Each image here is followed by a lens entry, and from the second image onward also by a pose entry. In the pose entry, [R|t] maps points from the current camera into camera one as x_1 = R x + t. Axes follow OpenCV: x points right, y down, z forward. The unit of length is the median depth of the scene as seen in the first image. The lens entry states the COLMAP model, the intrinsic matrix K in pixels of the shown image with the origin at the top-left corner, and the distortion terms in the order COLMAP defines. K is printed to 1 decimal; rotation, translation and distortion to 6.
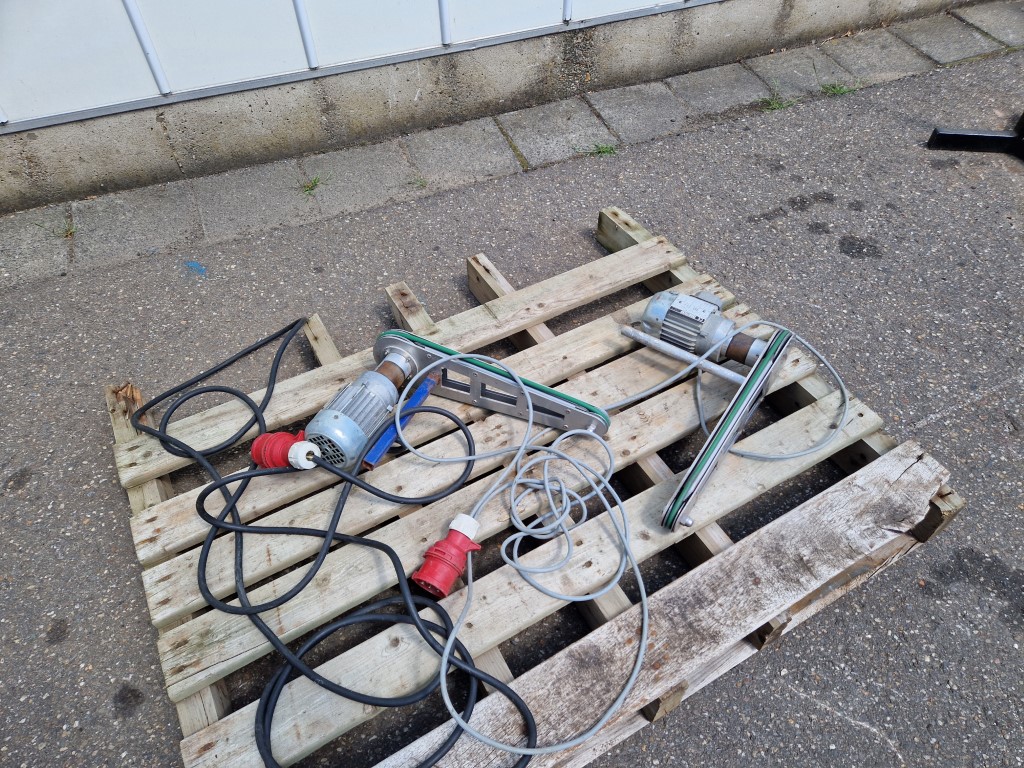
lens RADIAL K [[678.3, 0, 522.0], [0, 678.3, 386.9], [0, 0, 1]] dist [0.072052, -0.056637]
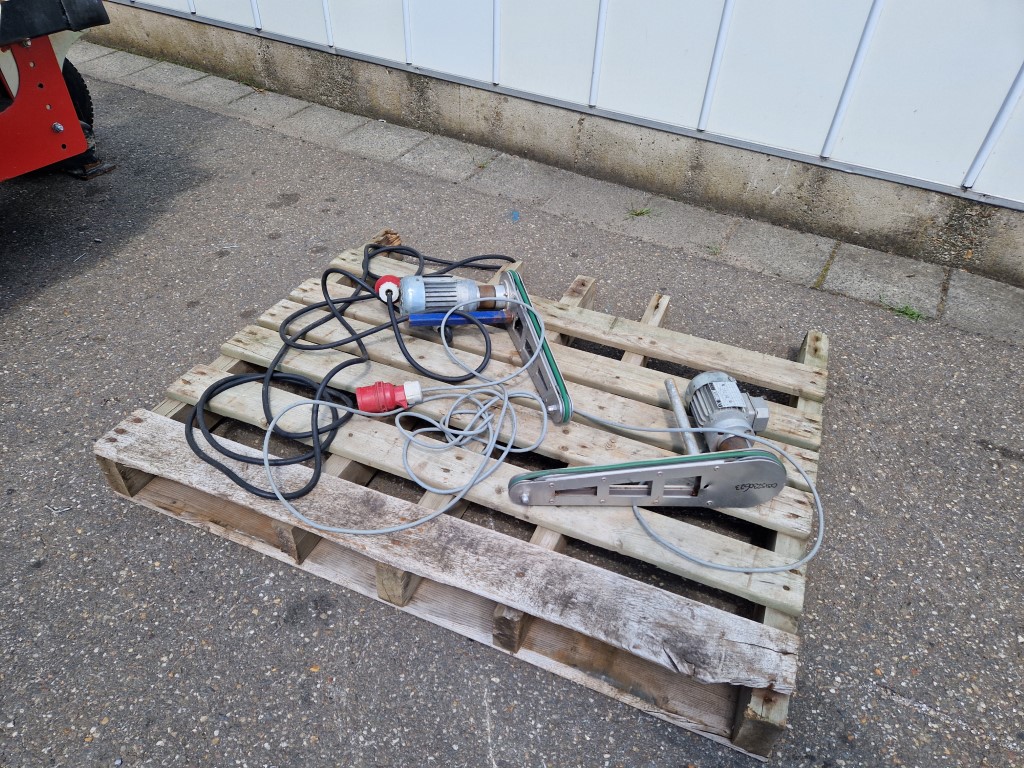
lens RADIAL K [[680.9, 0, 515.1], [0, 680.9, 391.7], [0, 0, 1]] dist [0.079632, -0.073812]
pose [[0.613852, 0.542520, -0.573461, 0.585625], [-0.628743, 0.775263, 0.060406, 0.010884], [0.477355, 0.323480, 0.817003, 0.053856]]
